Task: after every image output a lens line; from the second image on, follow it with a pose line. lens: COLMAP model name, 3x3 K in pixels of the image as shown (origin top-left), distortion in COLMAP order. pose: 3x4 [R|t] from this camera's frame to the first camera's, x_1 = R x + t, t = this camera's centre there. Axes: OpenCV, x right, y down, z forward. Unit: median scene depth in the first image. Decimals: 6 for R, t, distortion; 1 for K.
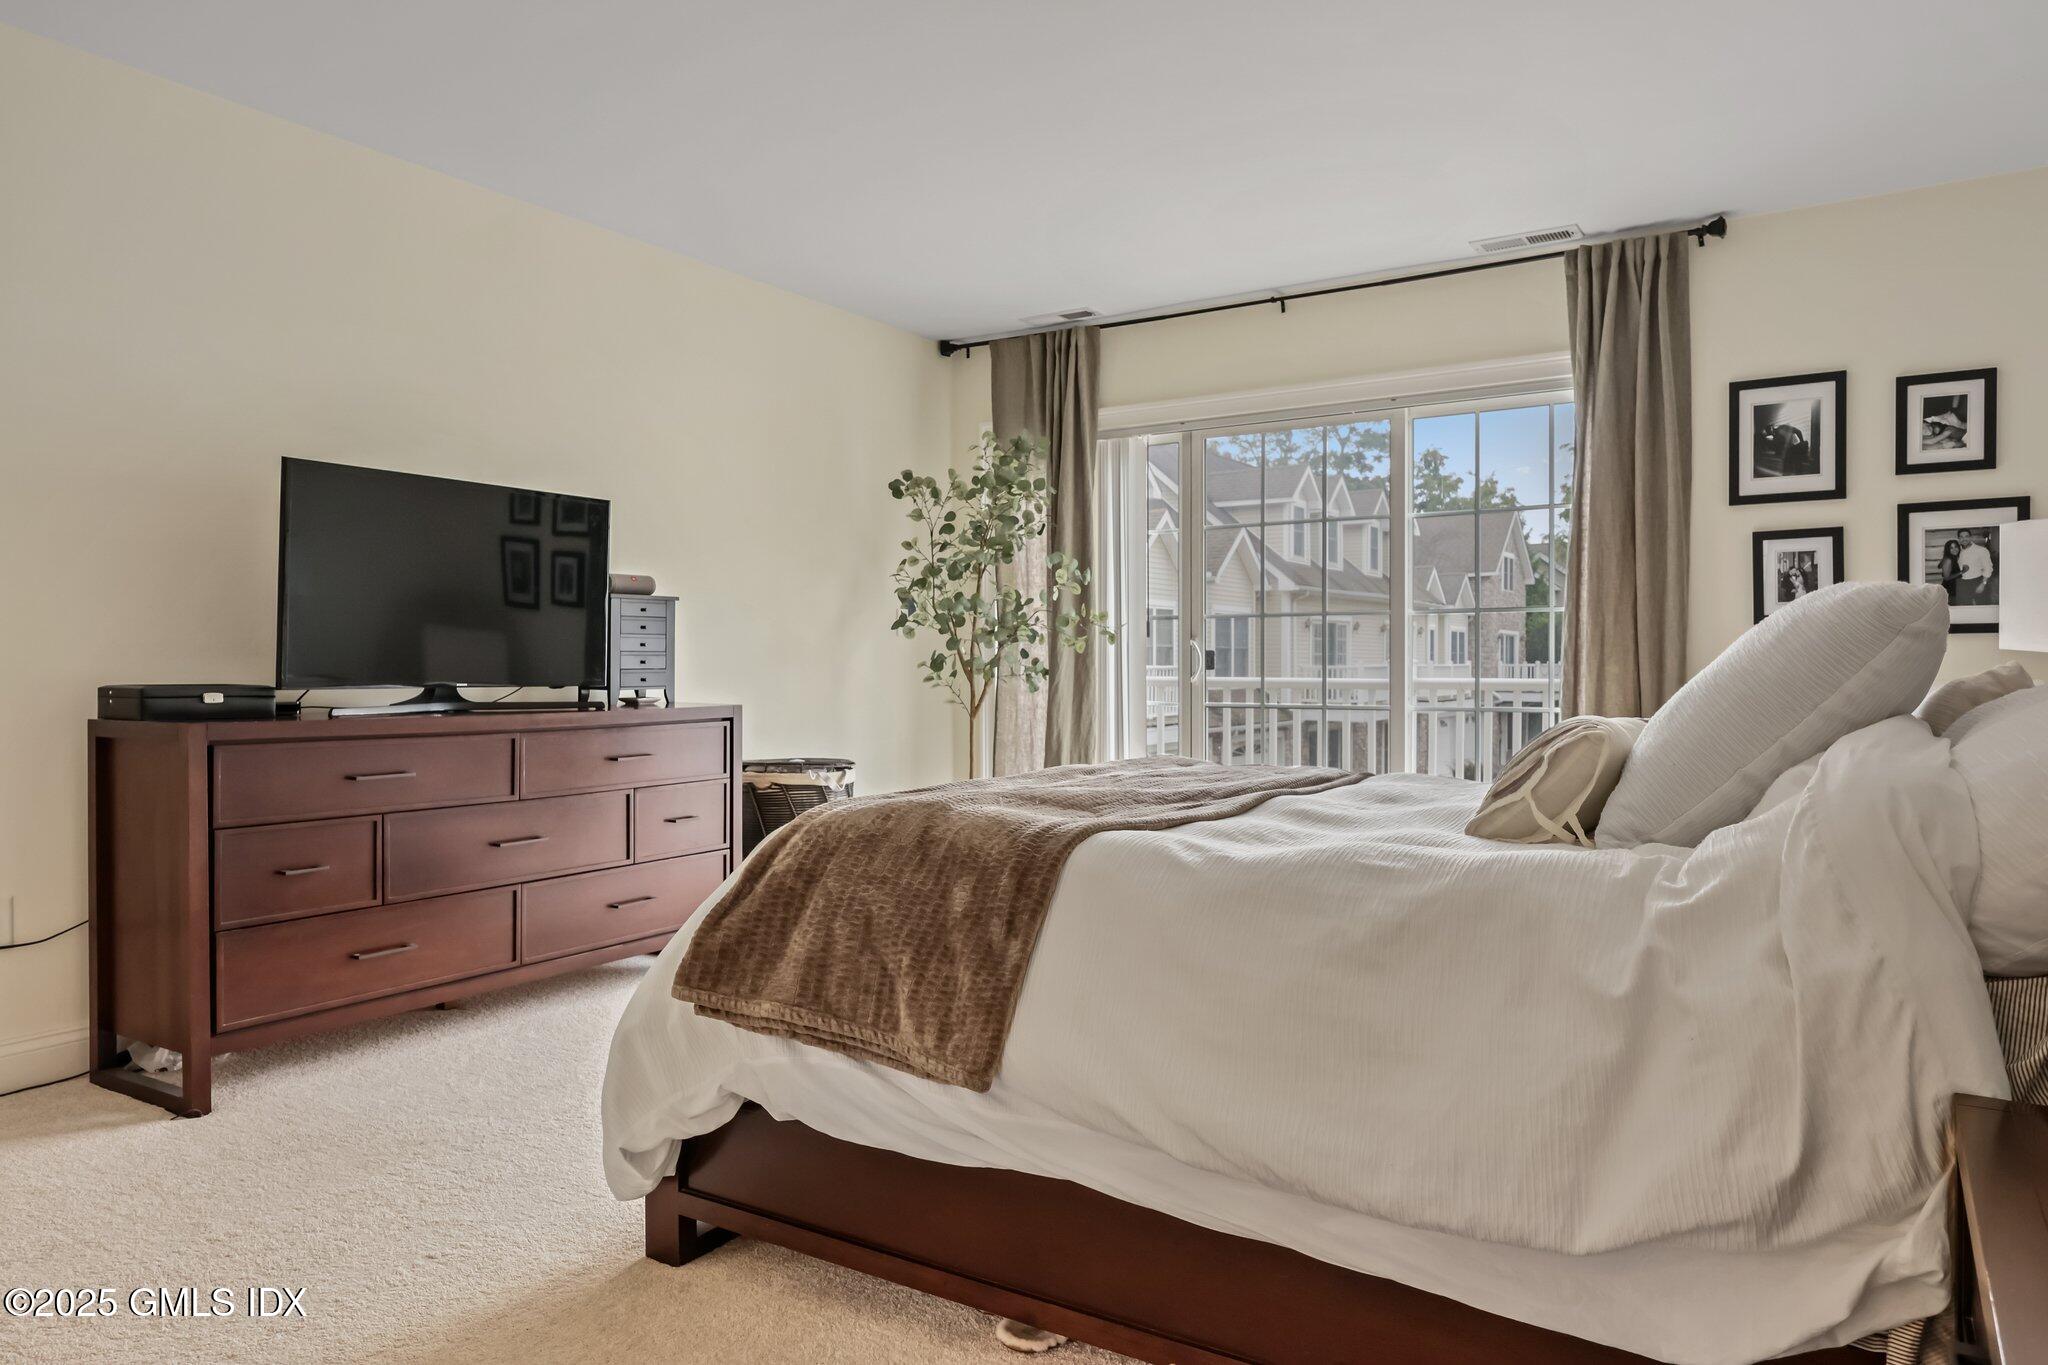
lens RADIAL K [[1314.7, 0, 1024.6], [0, 1314.7, 674.3], [0, 0, 1]] dist [0.001724, 0.000209]
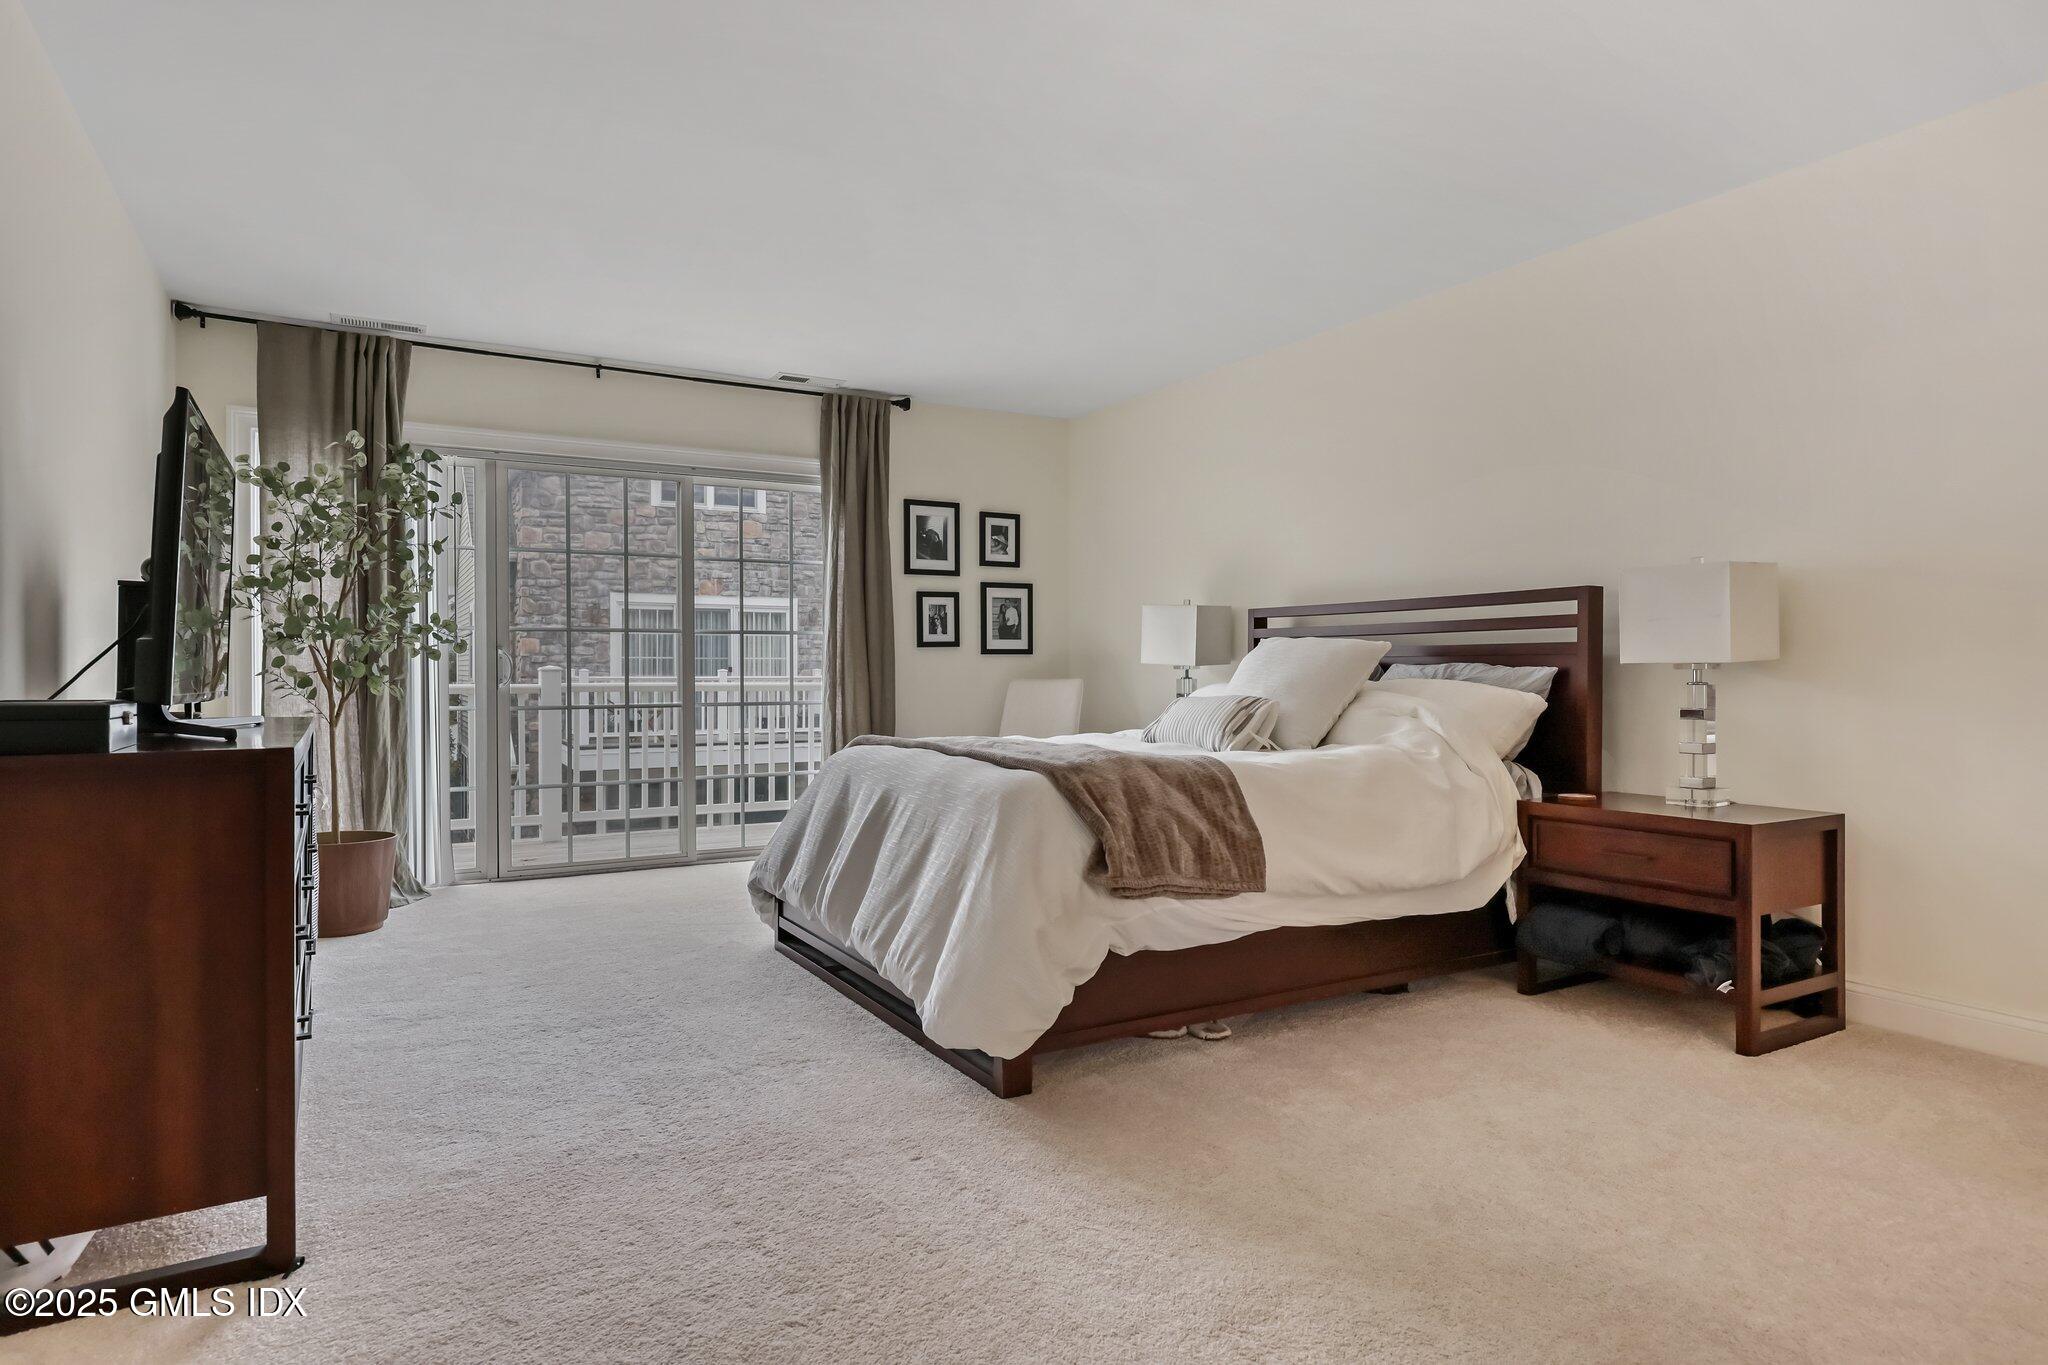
lens RADIAL K [[1165.1, 0, 1025.6], [0, 1165.1, 678.1], [0, 0, 1]] dist [-0.005130, 0.000088]
pose [[0.457579, -0.006928, 0.889142, -0.700357], [0.007323, 0.999965, 0.004024, -0.003936], [-0.889139, 0.004670, 0.457614, 0.211101]]
